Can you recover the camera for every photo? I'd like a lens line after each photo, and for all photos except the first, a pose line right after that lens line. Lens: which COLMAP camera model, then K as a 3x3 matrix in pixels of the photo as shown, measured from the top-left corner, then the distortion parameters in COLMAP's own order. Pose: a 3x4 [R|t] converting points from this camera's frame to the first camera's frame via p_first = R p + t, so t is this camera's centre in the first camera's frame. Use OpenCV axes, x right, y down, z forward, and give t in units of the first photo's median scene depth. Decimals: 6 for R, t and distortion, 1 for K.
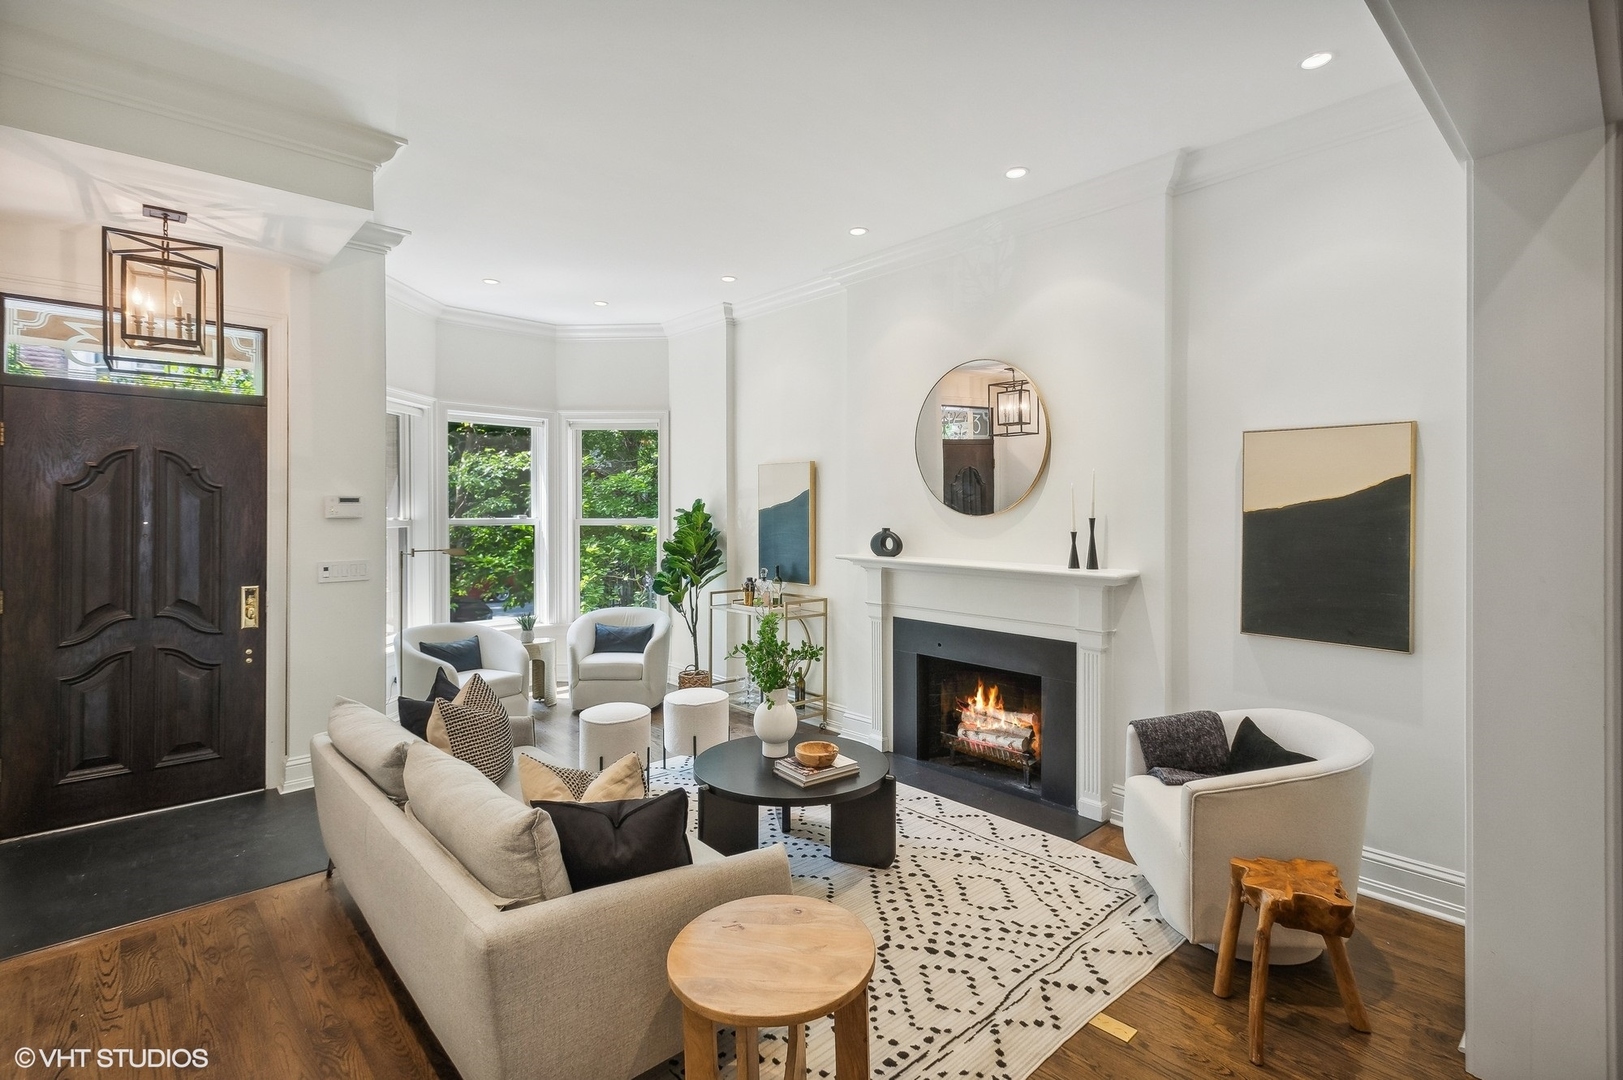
lens RADIAL K [[770.5, 0, 814.3], [0, 770.5, 500.5], [0, 0, 1]] dist [0.002424, 0.000462]
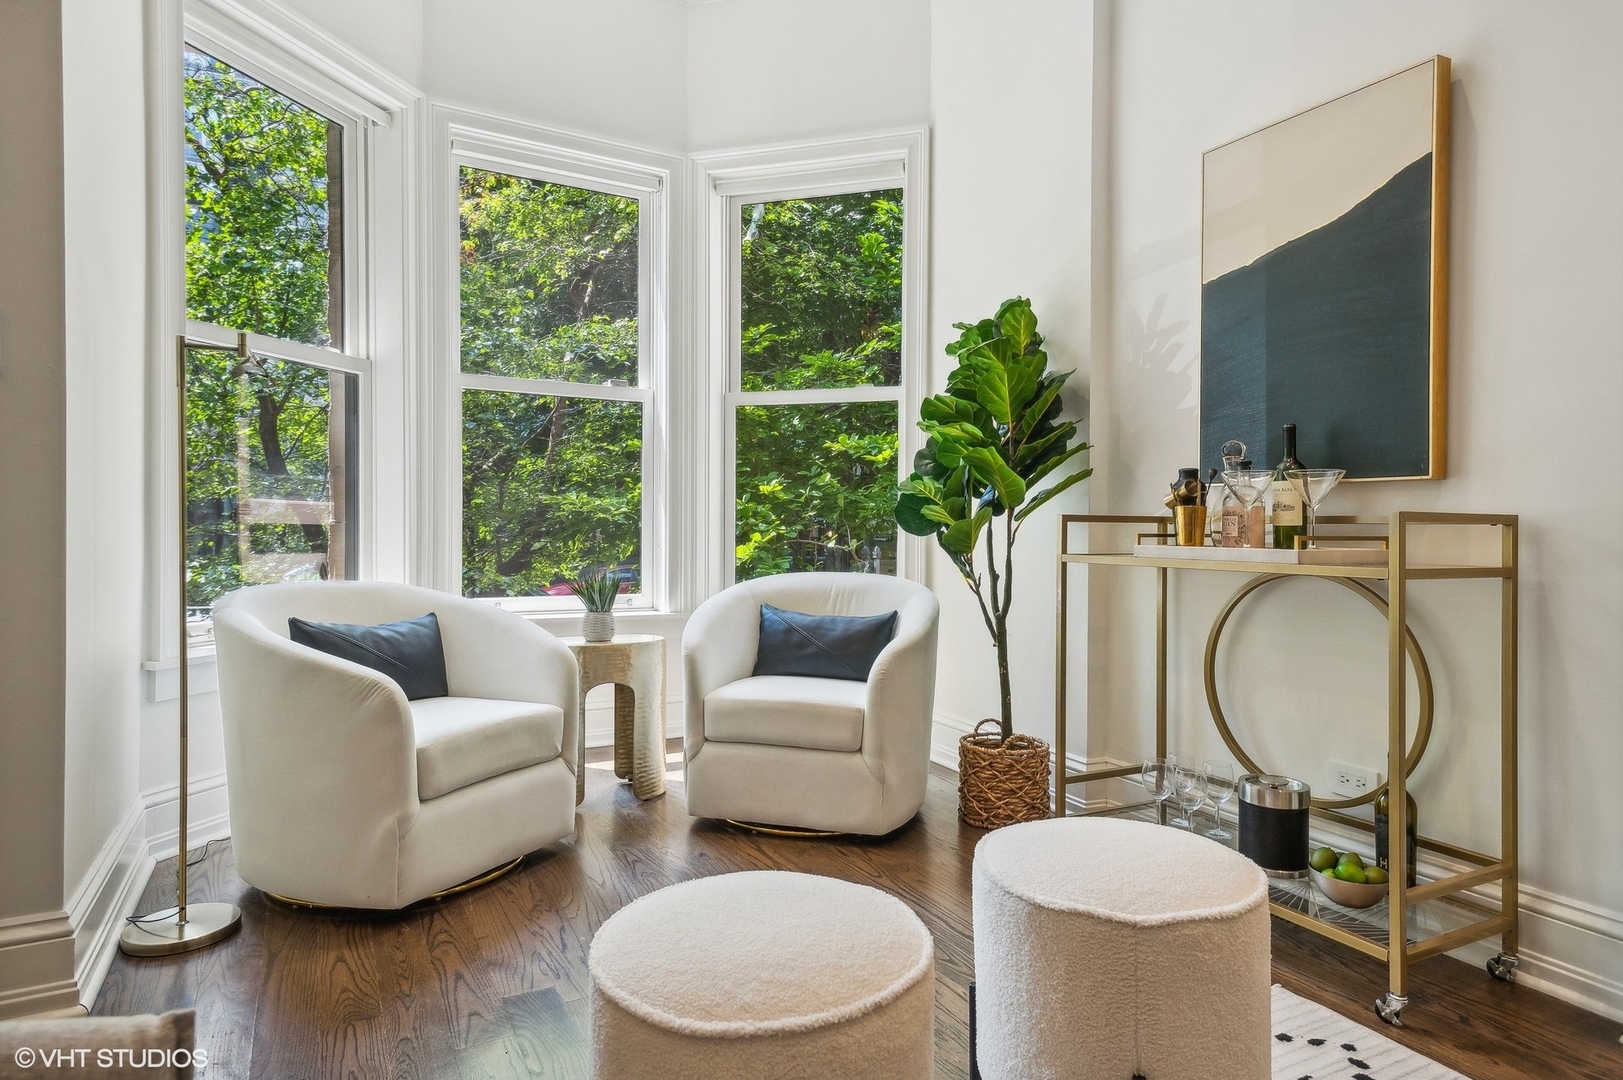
lens RADIAL K [[887.4, 0, 811.5], [0, 887.4, 540.0], [0, 0, 1]] dist [0.037575, 0.000401]
pose [[0.963963, 0.008256, -0.265909, -0.129737], [-0.006145, 0.999943, 0.008770, 0.121007], [0.265966, -0.006820, 0.963958, 0.550791]]
